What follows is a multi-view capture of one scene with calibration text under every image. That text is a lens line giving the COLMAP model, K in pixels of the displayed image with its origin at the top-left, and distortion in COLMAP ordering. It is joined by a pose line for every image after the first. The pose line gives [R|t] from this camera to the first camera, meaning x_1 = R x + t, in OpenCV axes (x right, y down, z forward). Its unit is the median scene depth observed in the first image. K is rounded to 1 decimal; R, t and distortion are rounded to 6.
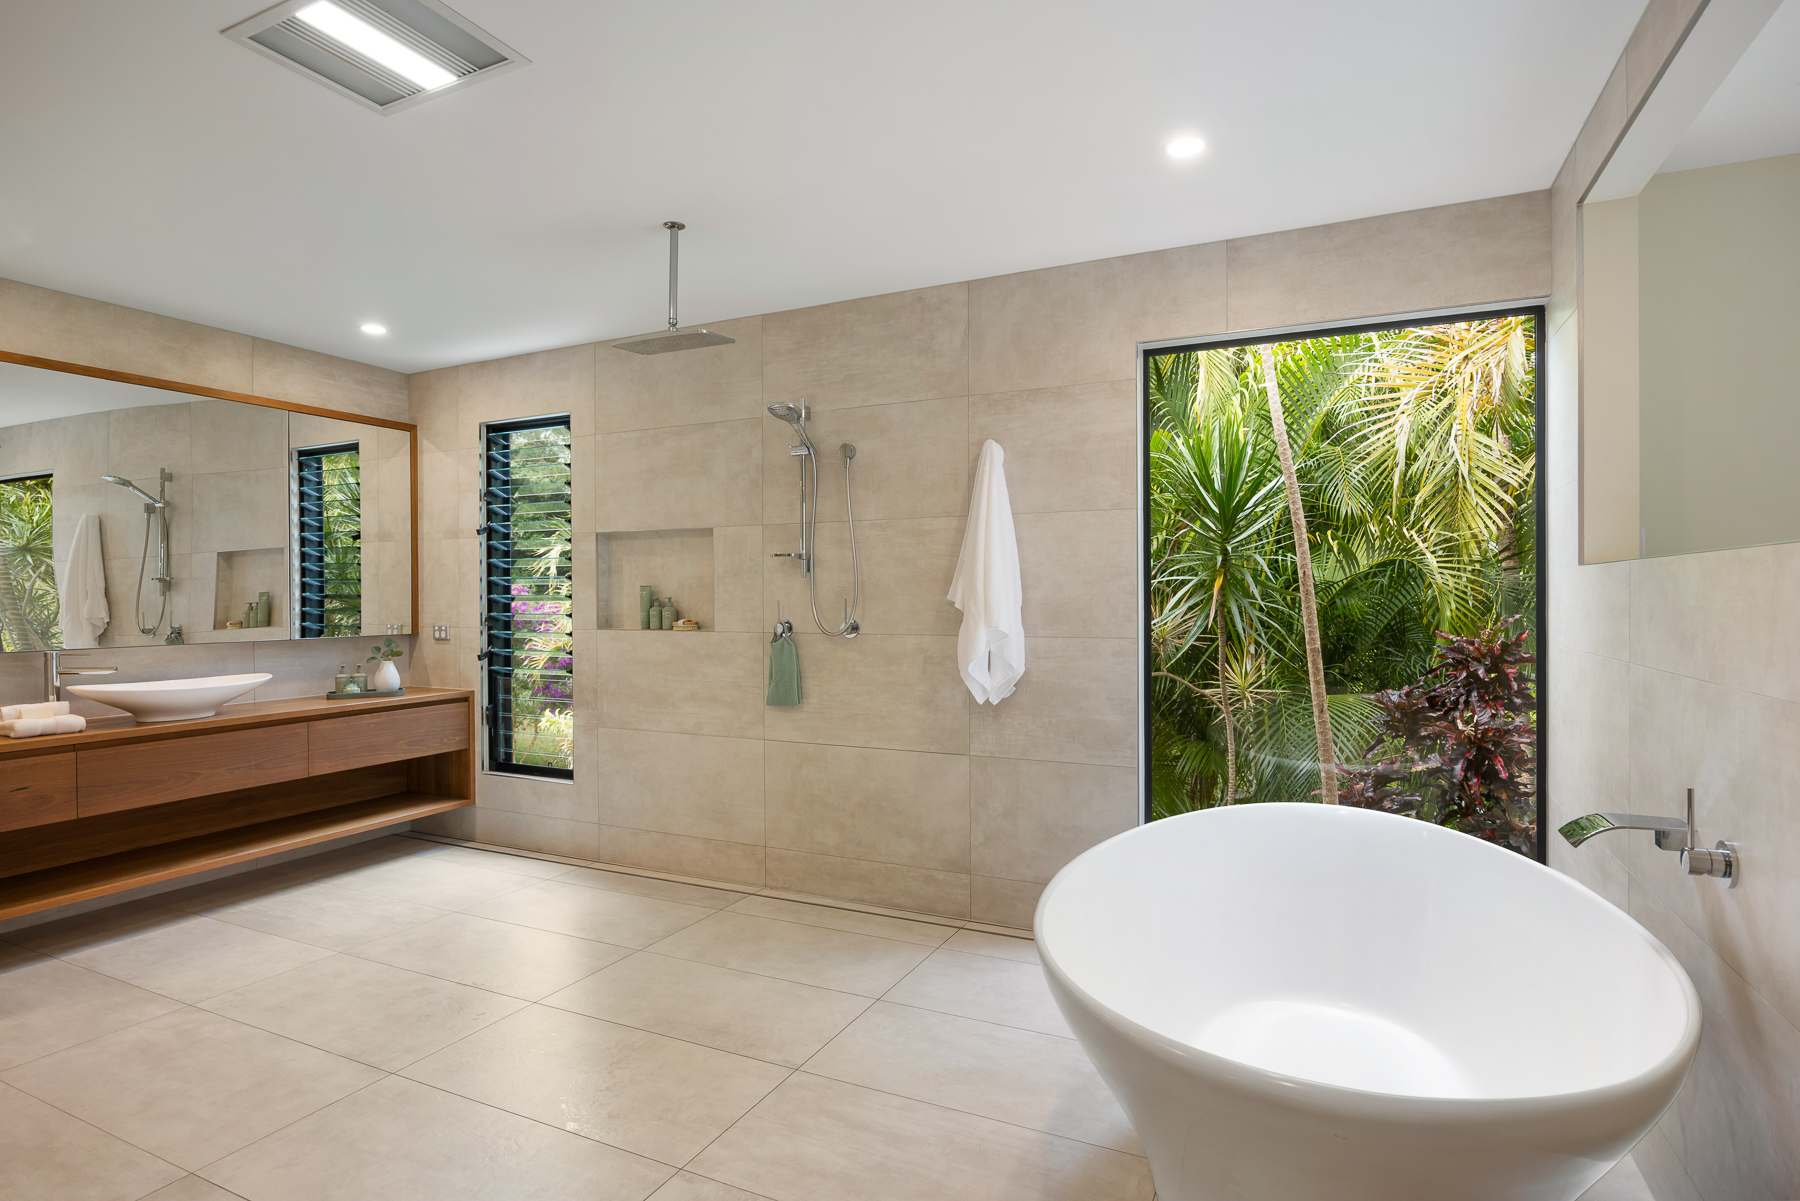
lens RADIAL K [[888.5, 0, 892.6], [0, 888.5, 600.5], [0, 0, 1]] dist [-0.001182, 0.000014]
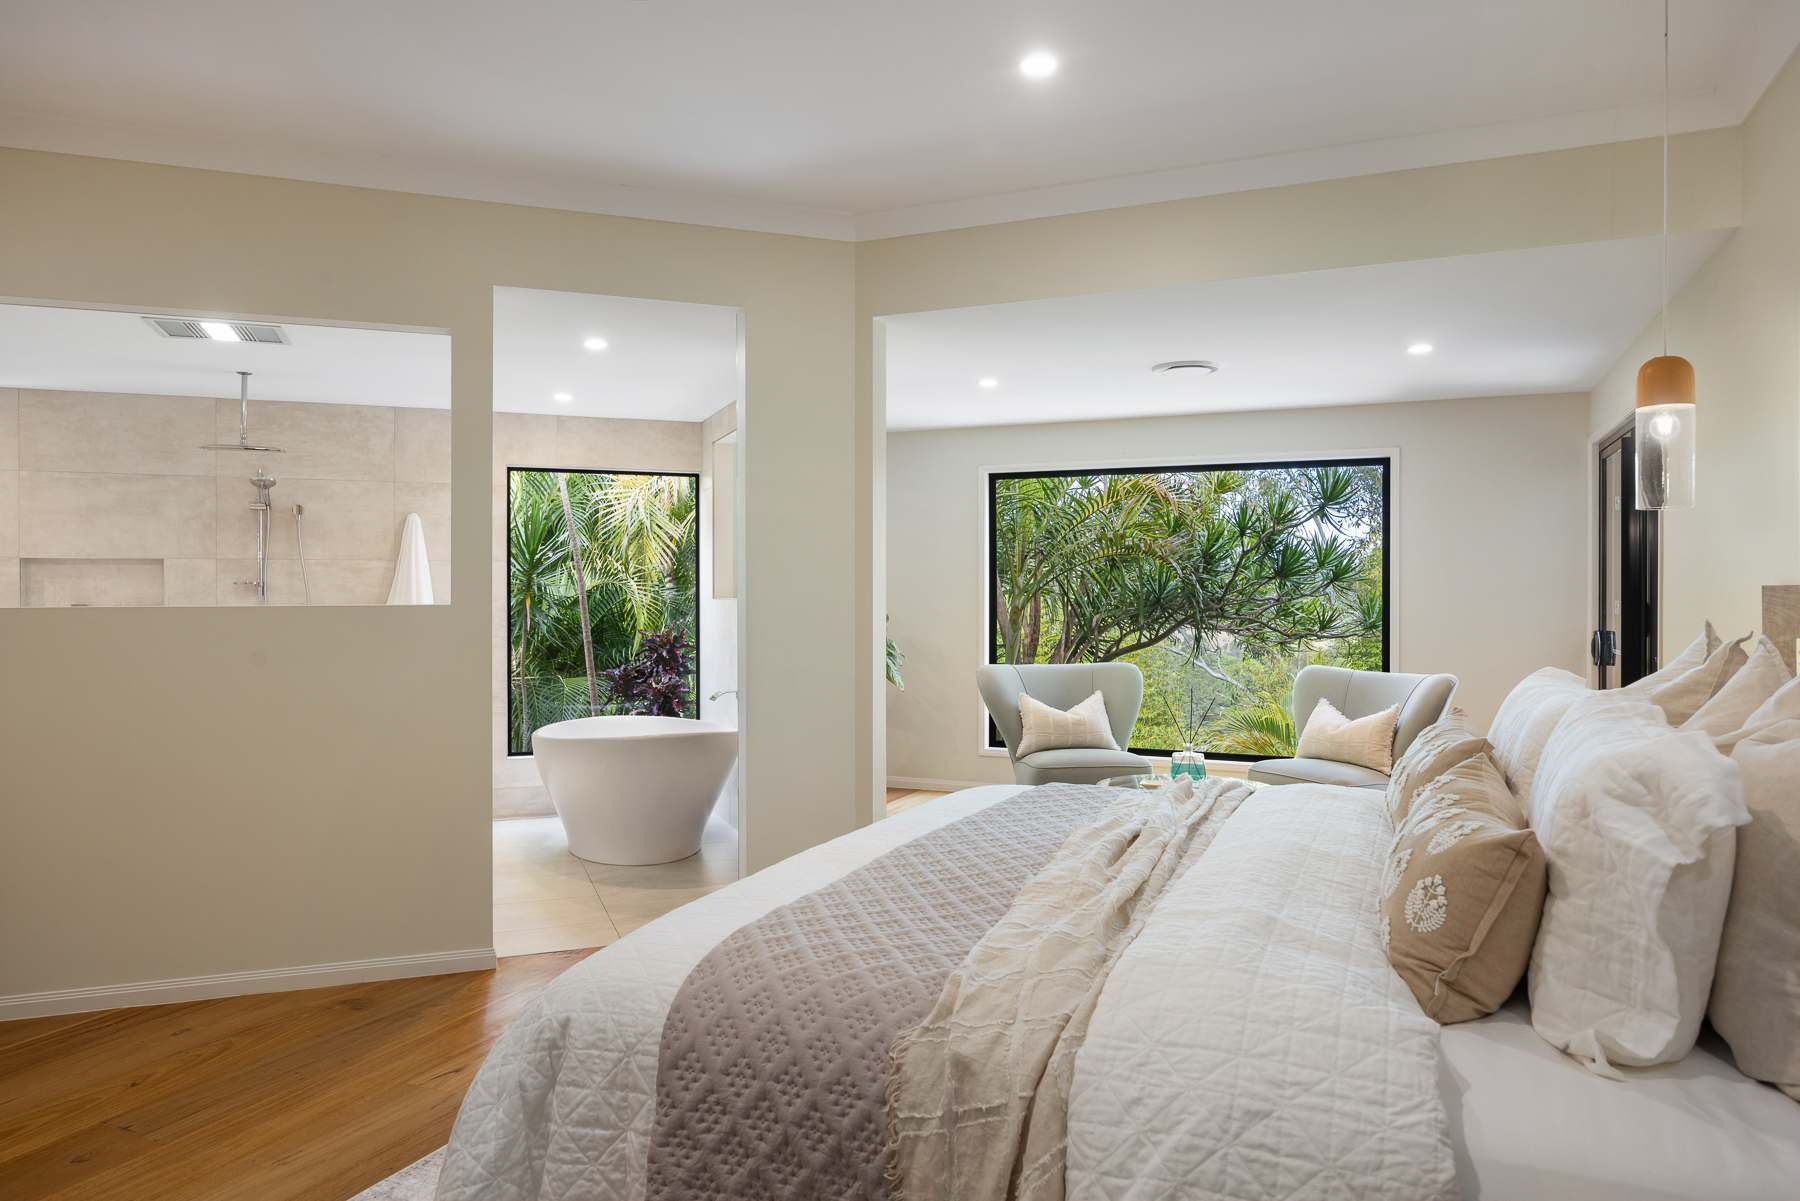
lens RADIAL K [[1206.8, 0, 898.2], [0, 1206.8, 599.6], [0, 0, 1]] dist [-0.005645, -0.000956]
pose [[0.678992, -0.000547, 0.734145, -0.751559], [0.000354, 1.000000, 0.000418, -0.024556], [-0.734145, -0.000024, 0.678992, -0.926085]]
